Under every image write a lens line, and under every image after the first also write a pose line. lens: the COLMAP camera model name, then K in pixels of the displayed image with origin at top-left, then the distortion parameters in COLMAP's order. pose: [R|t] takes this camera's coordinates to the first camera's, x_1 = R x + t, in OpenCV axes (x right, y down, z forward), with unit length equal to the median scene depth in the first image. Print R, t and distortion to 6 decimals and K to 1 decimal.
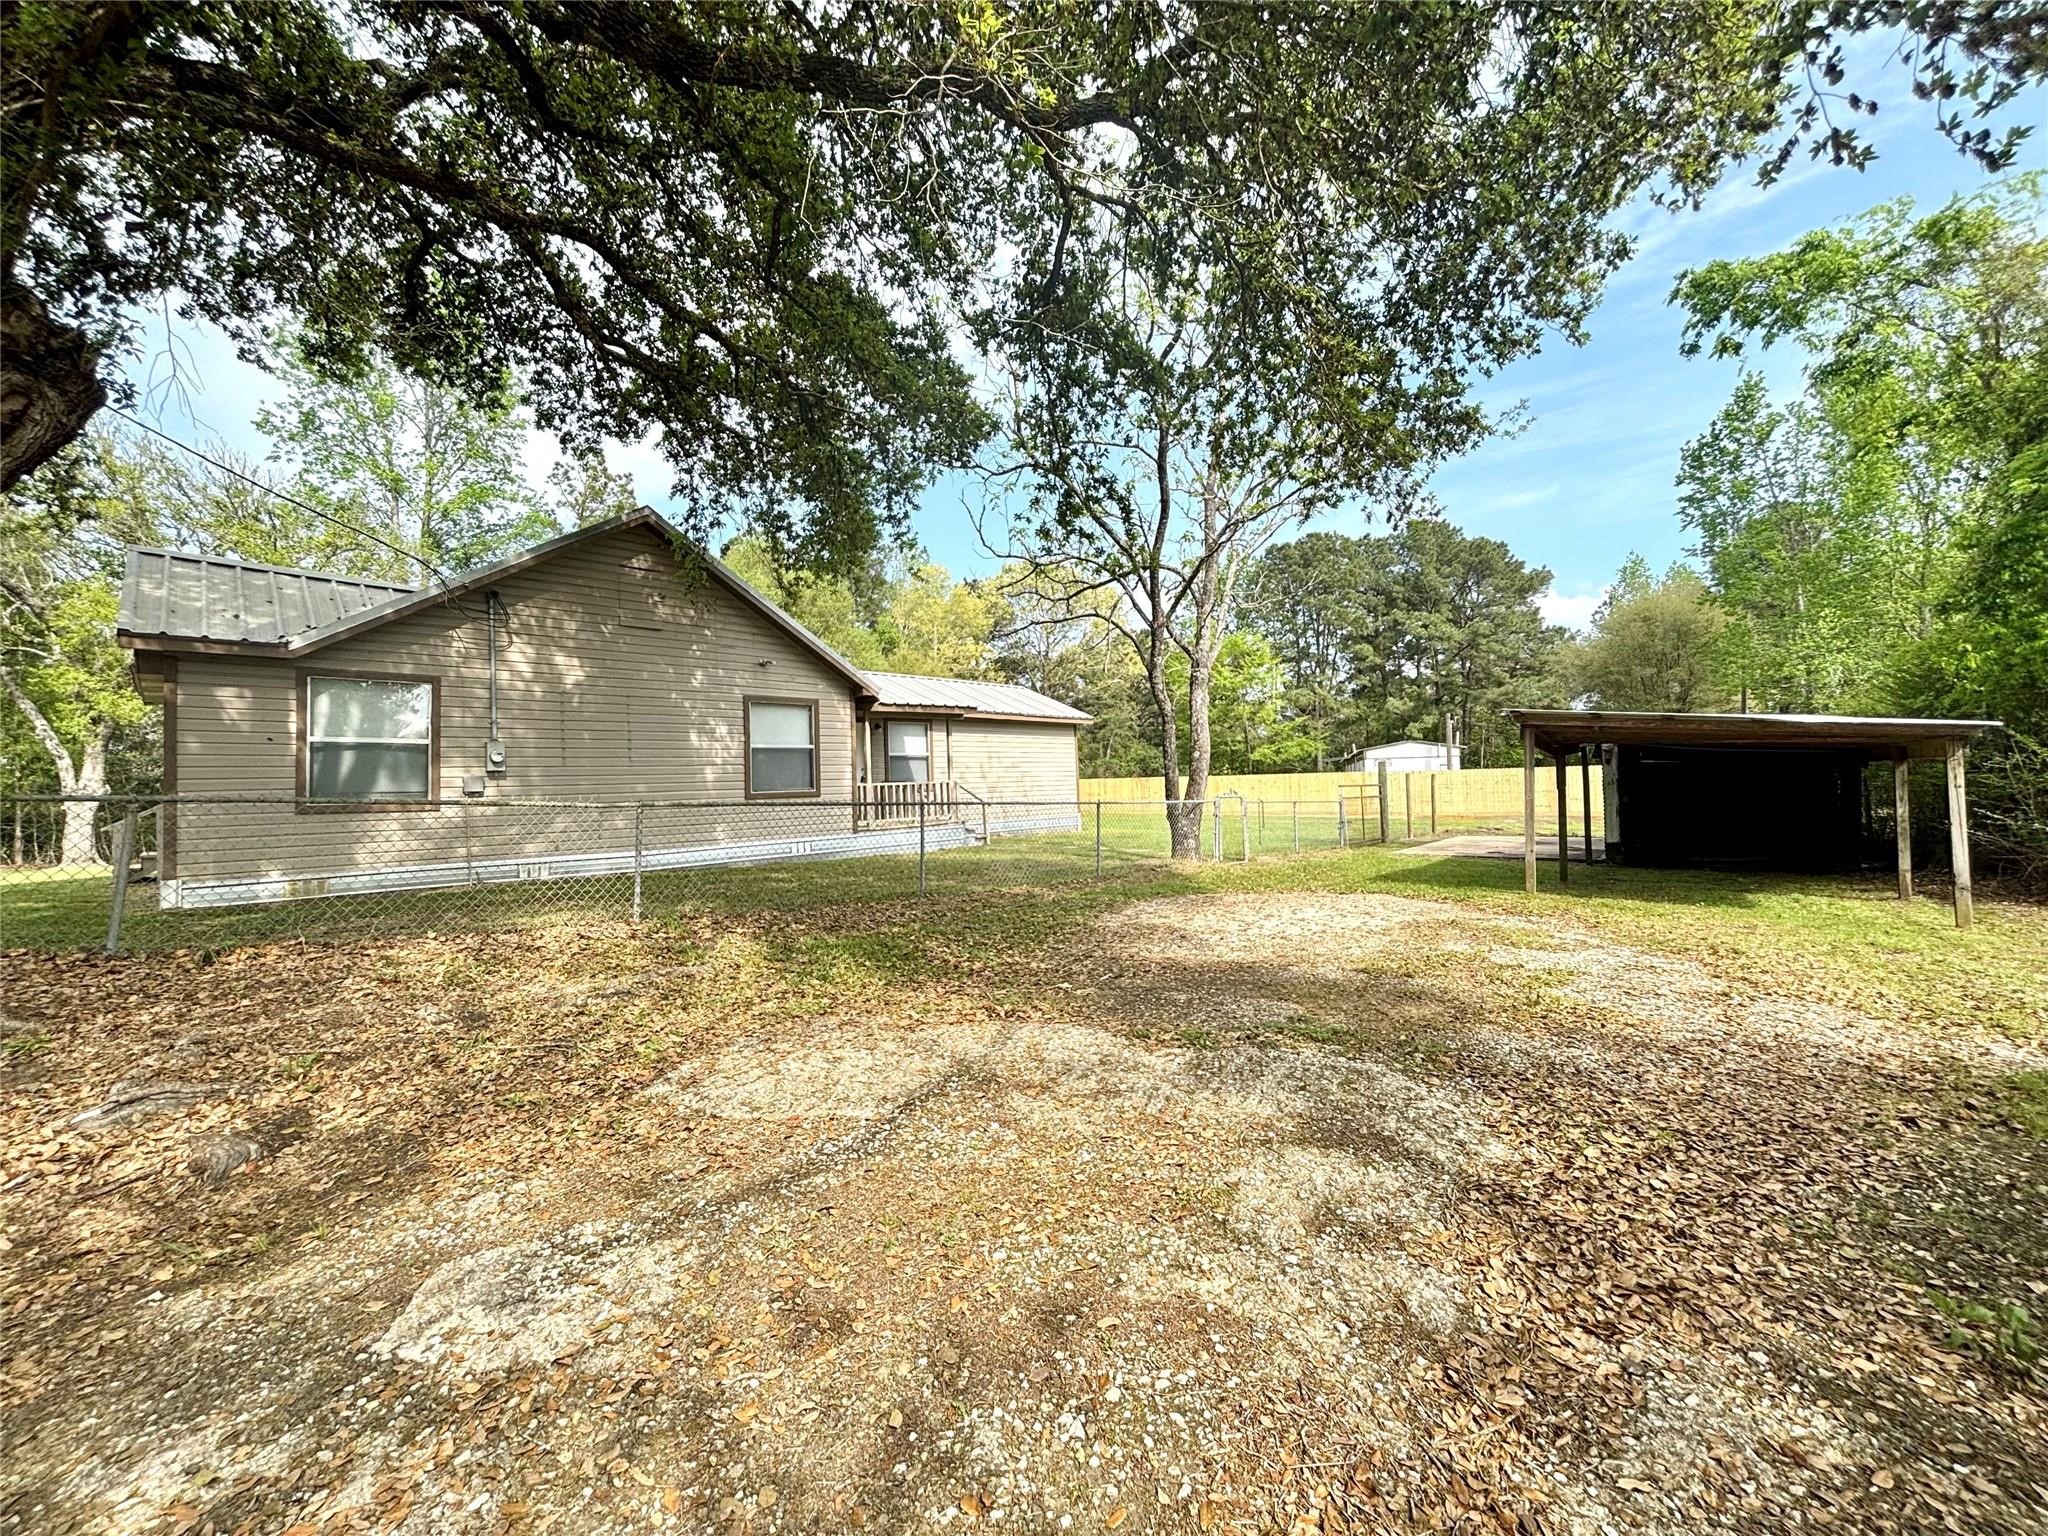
lens RADIAL K [[824.4, 0, 1031.0], [0, 824.4, 760.7], [0, 0, 1]] dist [0.000935, 0.000146]
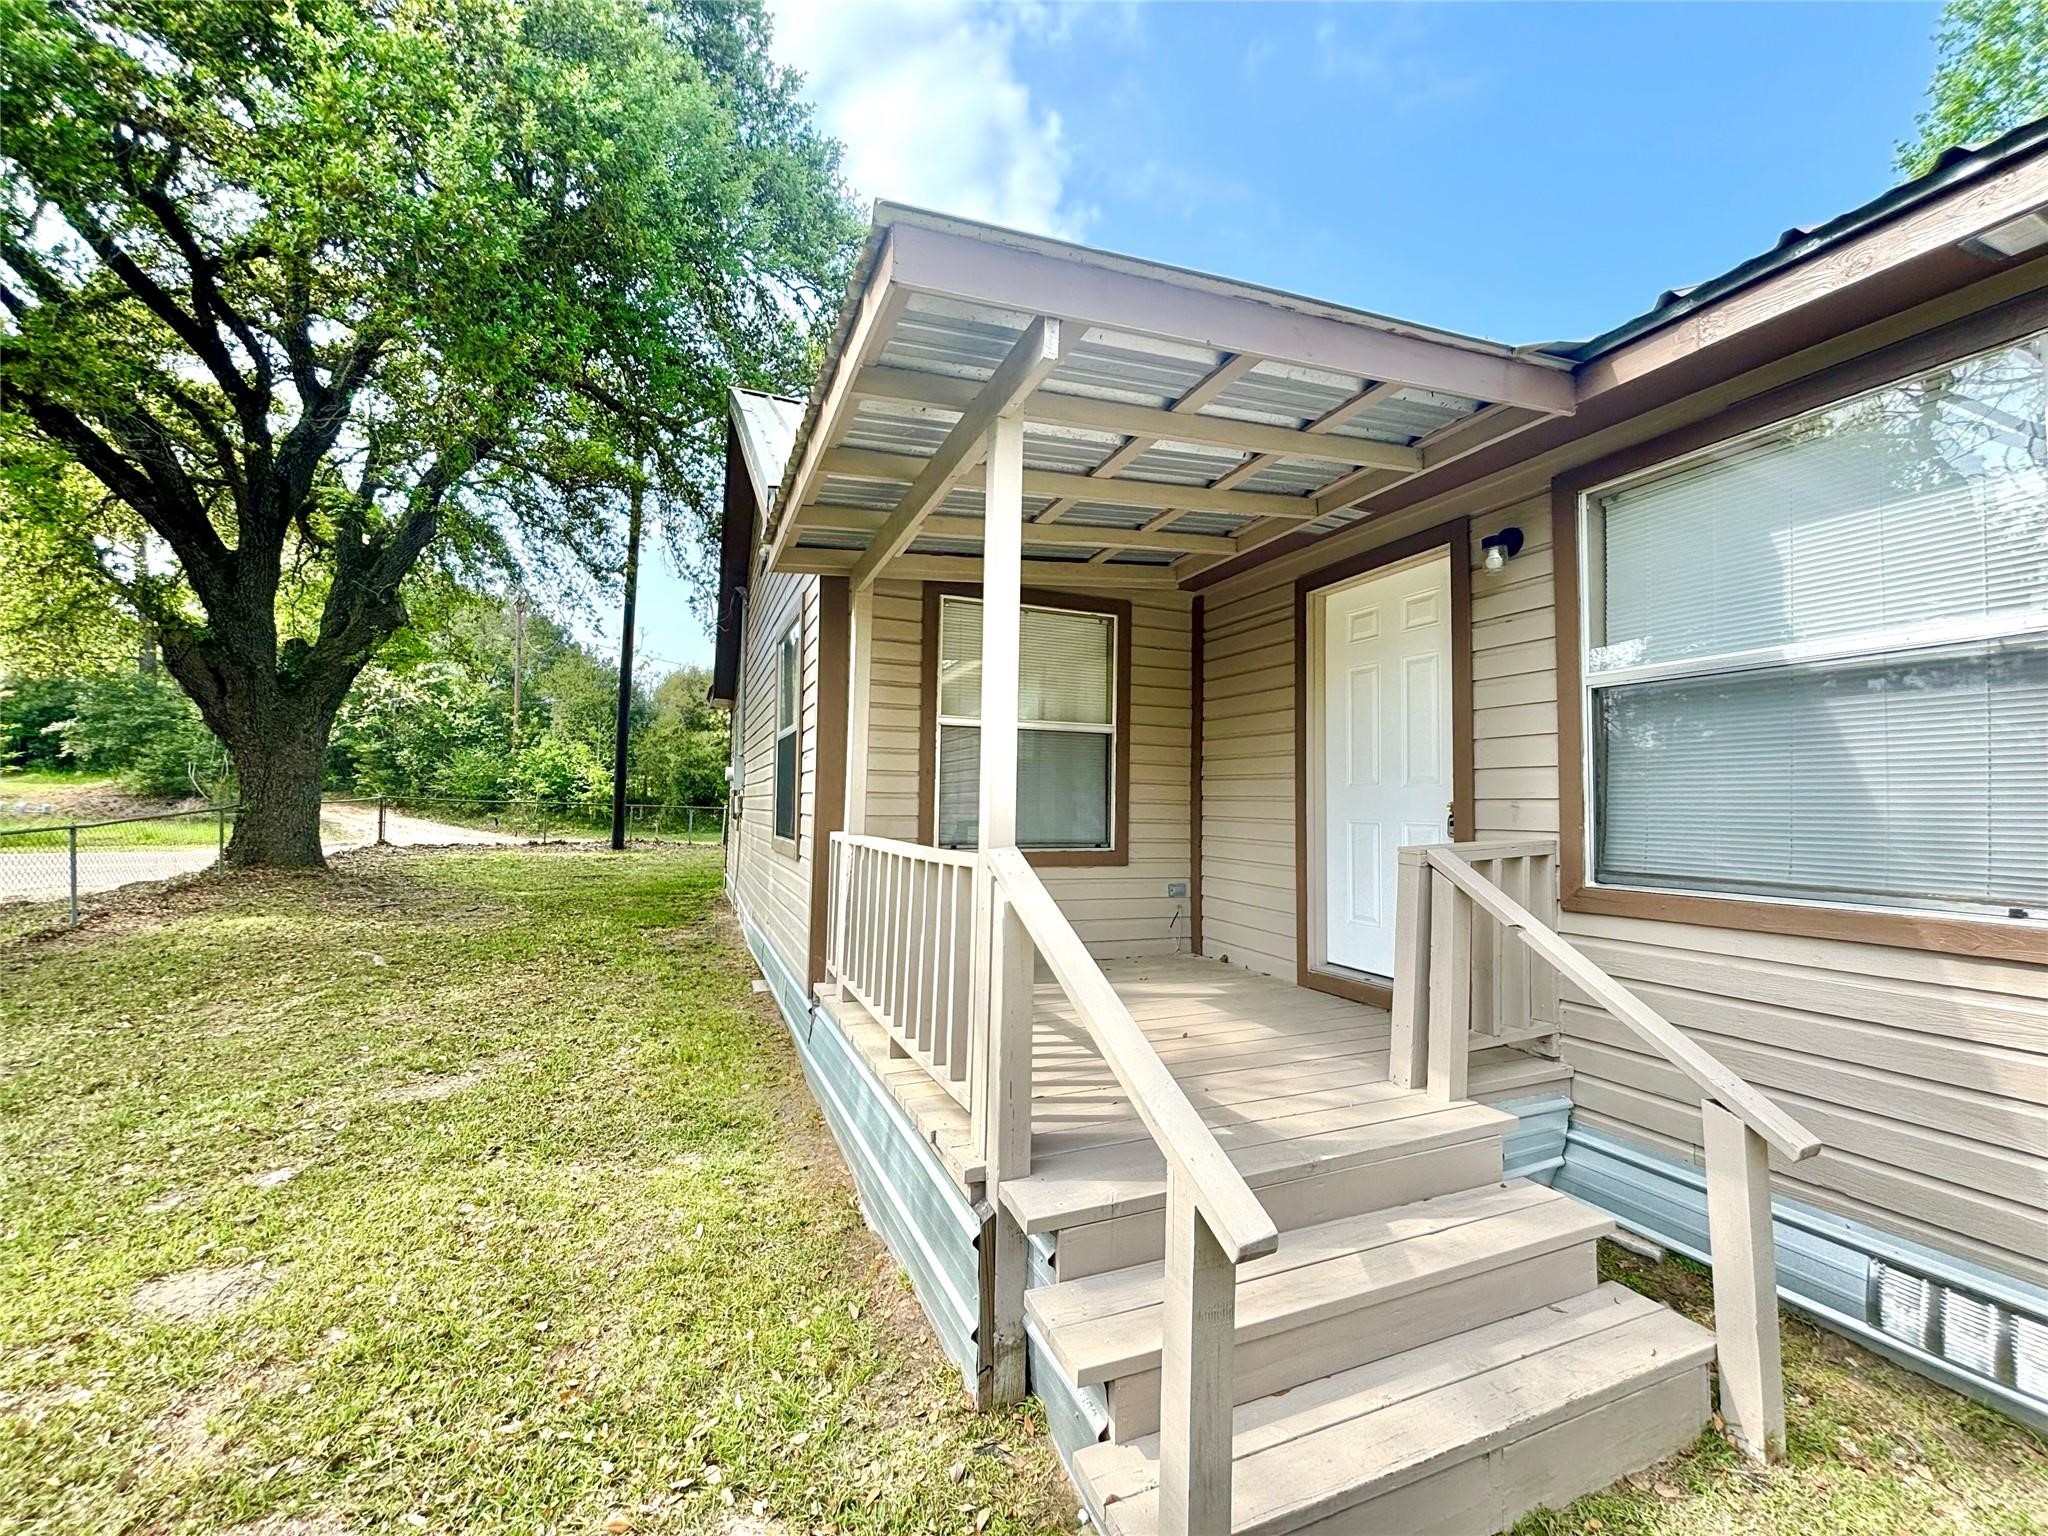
lens RADIAL K [[824.4, 0, 1031.0], [0, 824.4, 760.7], [0, 0, 1]] dist [0.000935, 0.000146]
pose [[-0.380854, -0.022315, -0.924366, 0.046871], [0.022035, 0.999206, -0.033200, 0.019555], [0.924372, -0.033013, -0.380060, 1.599401]]
